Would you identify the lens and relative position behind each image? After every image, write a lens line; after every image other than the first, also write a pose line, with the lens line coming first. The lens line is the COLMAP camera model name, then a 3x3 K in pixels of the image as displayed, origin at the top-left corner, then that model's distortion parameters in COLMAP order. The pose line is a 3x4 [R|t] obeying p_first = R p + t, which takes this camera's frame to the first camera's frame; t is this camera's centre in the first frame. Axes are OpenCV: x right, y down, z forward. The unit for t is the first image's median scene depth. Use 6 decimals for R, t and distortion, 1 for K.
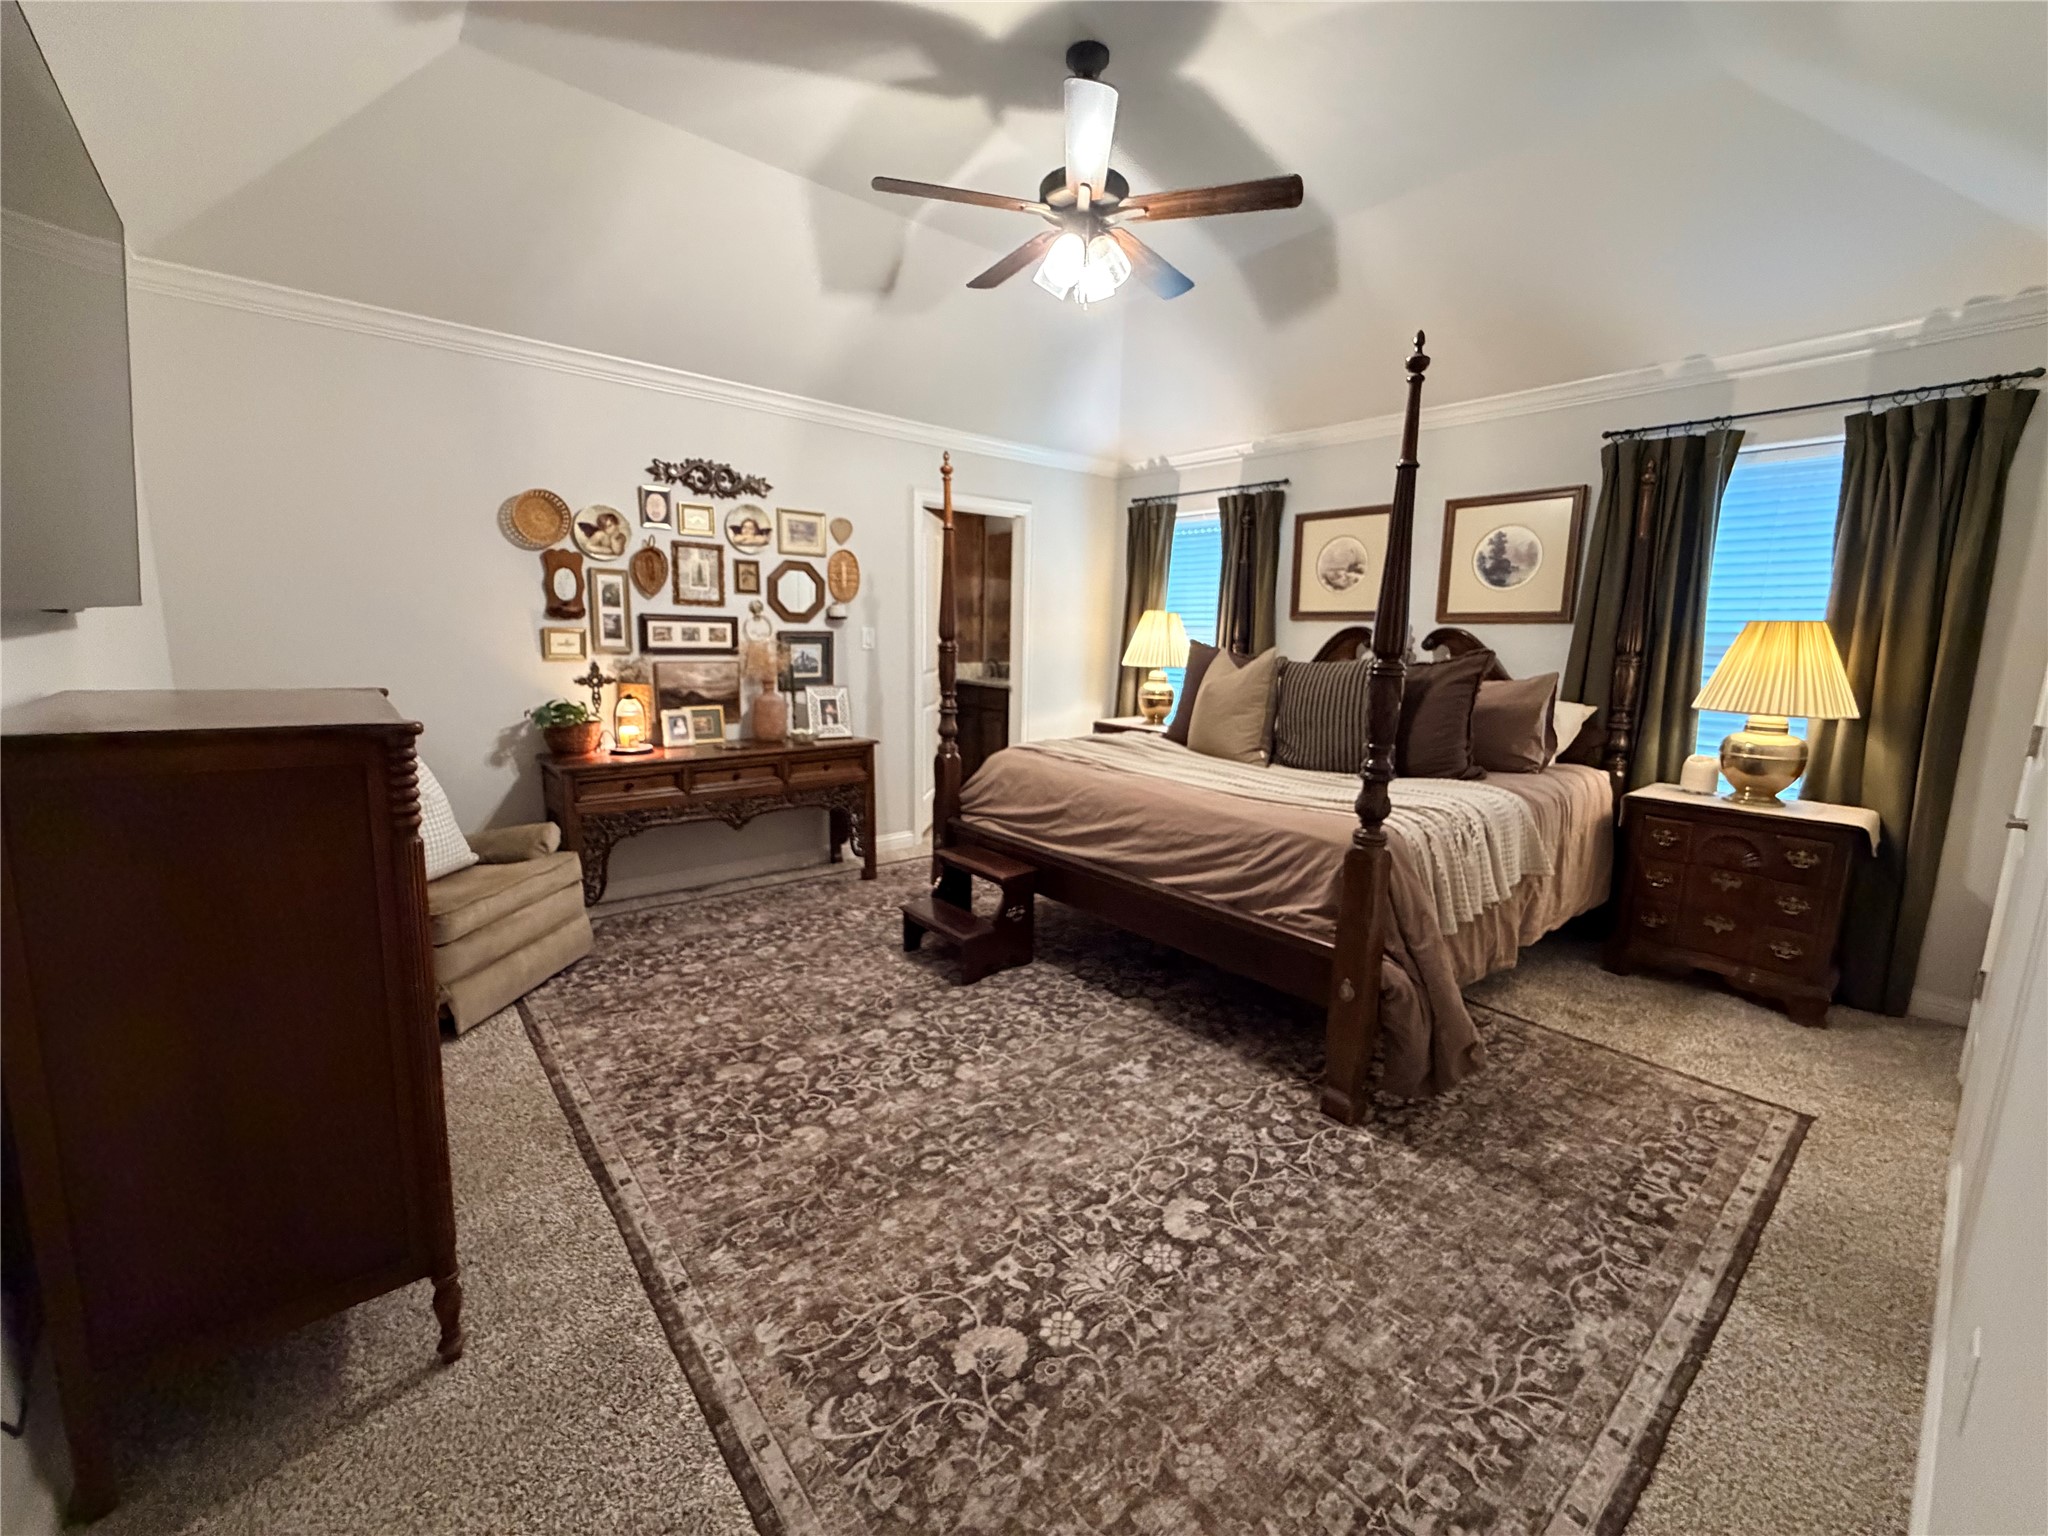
lens RADIAL K [[815.4, 0, 1022.2], [0, 815.4, 758.1], [0, 0, 1]] dist [0.000361, -0.000129]
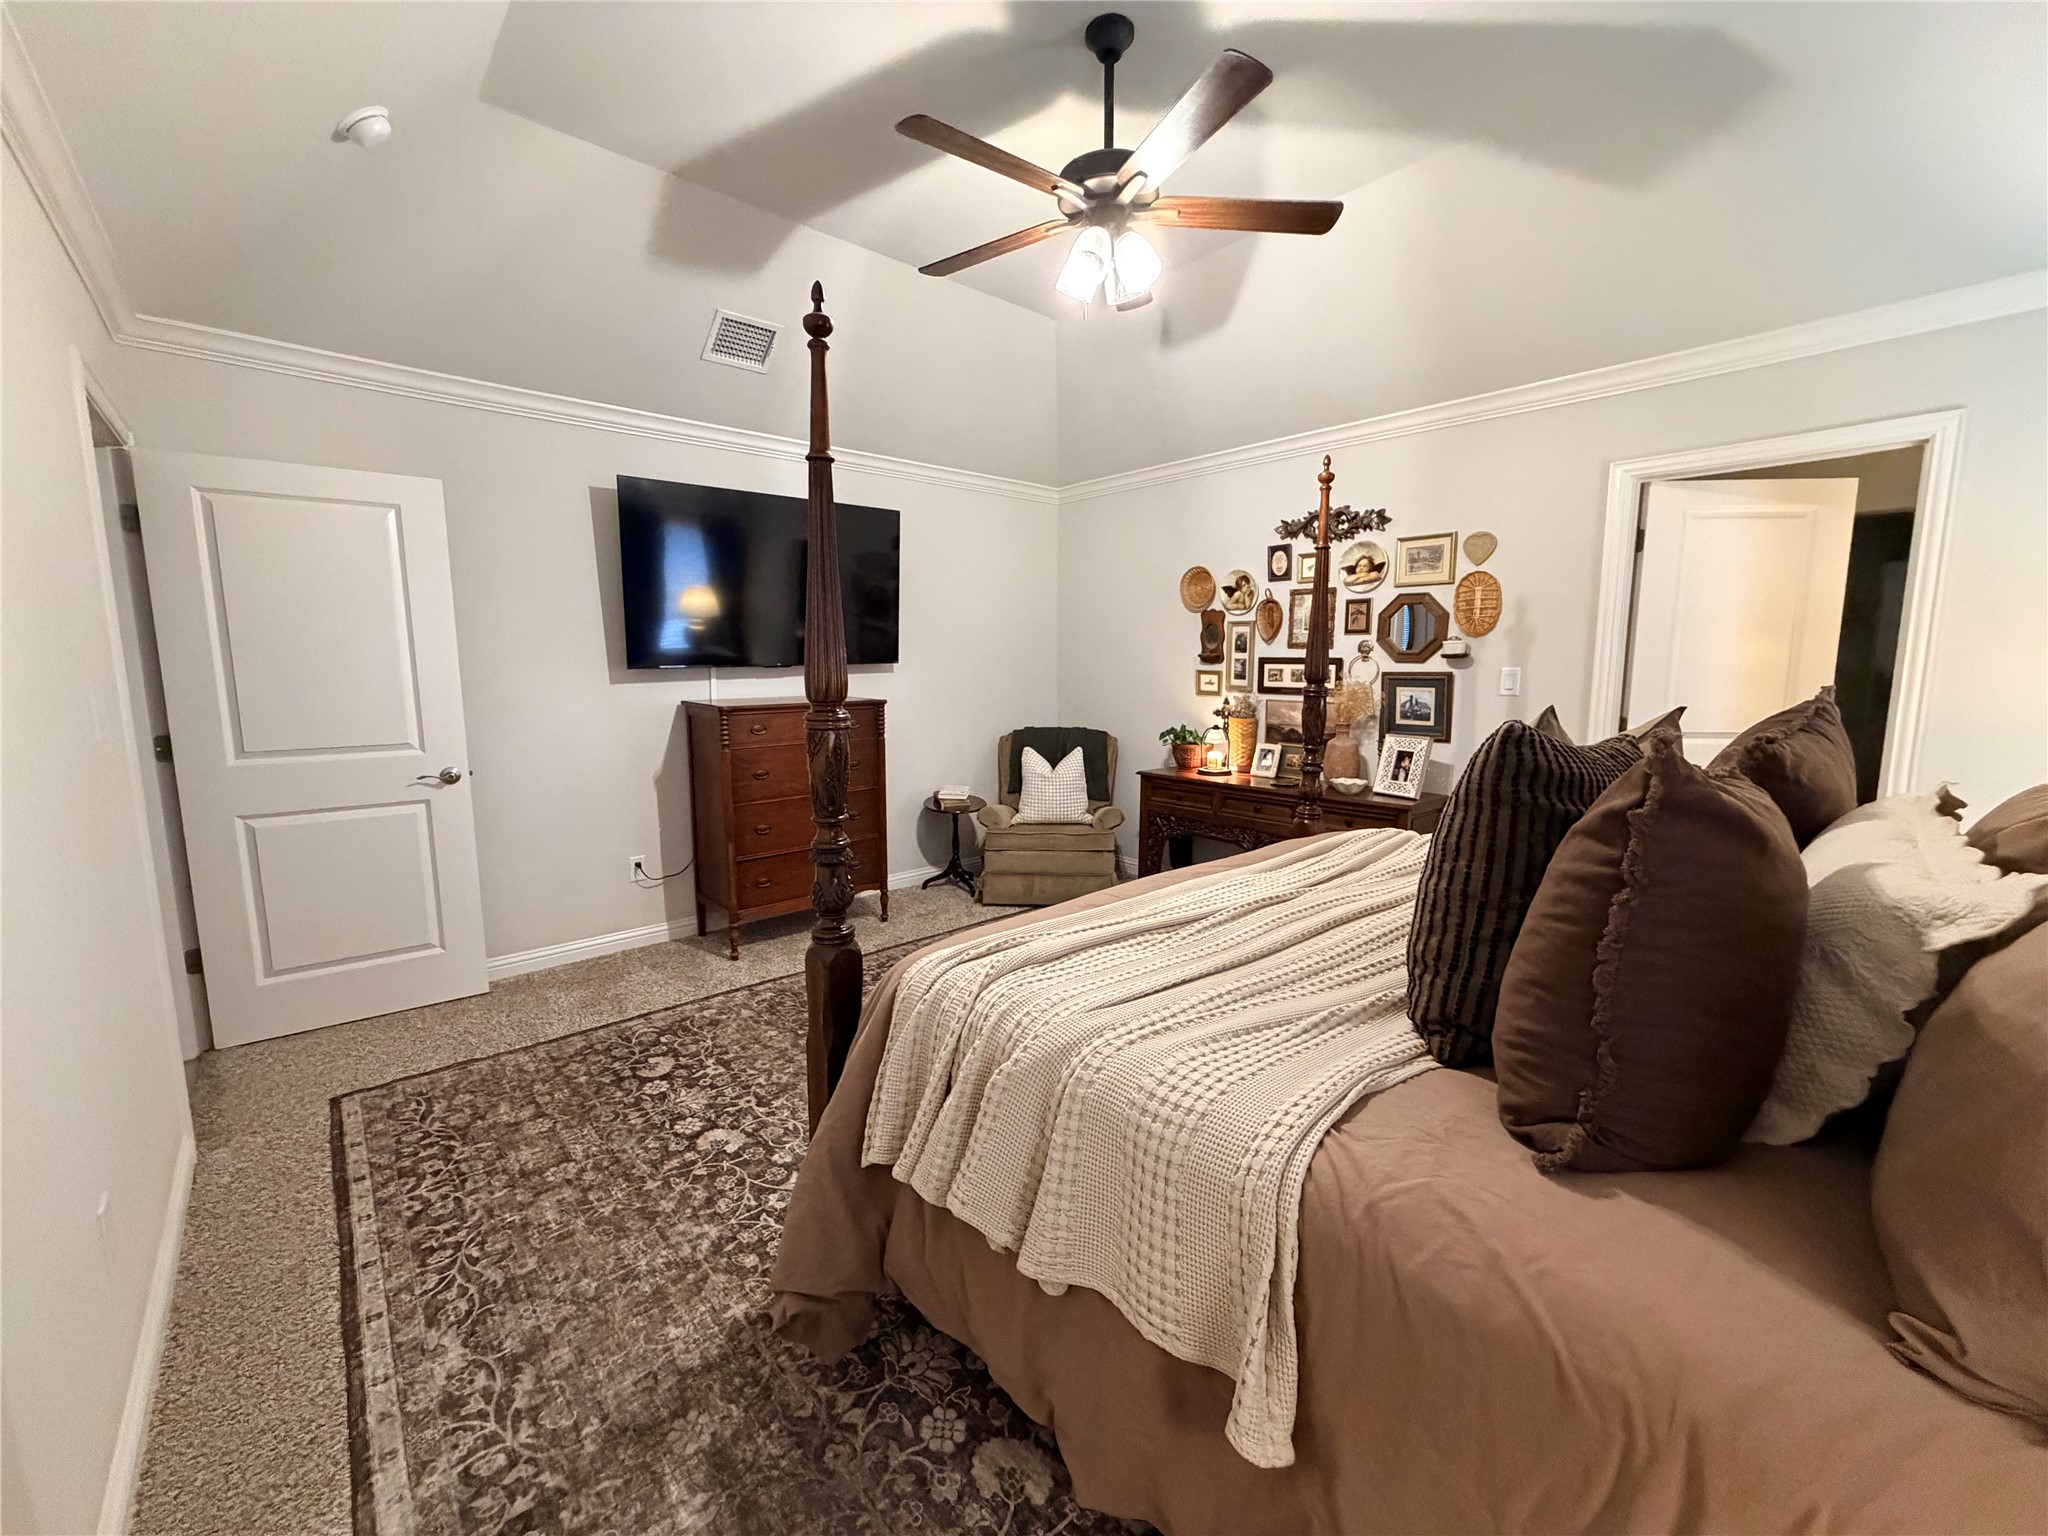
lens RADIAL K [[815.4, 0, 1024.1], [0, 815.4, 766.8], [0, 0, 1]] dist [0.000361, -0.000129]
pose [[0.038404, 0.113242, -0.992825, 1.346533], [-0.153369, 0.982454, 0.106126, -0.193521], [0.987422, 0.148193, 0.055098, 1.259305]]
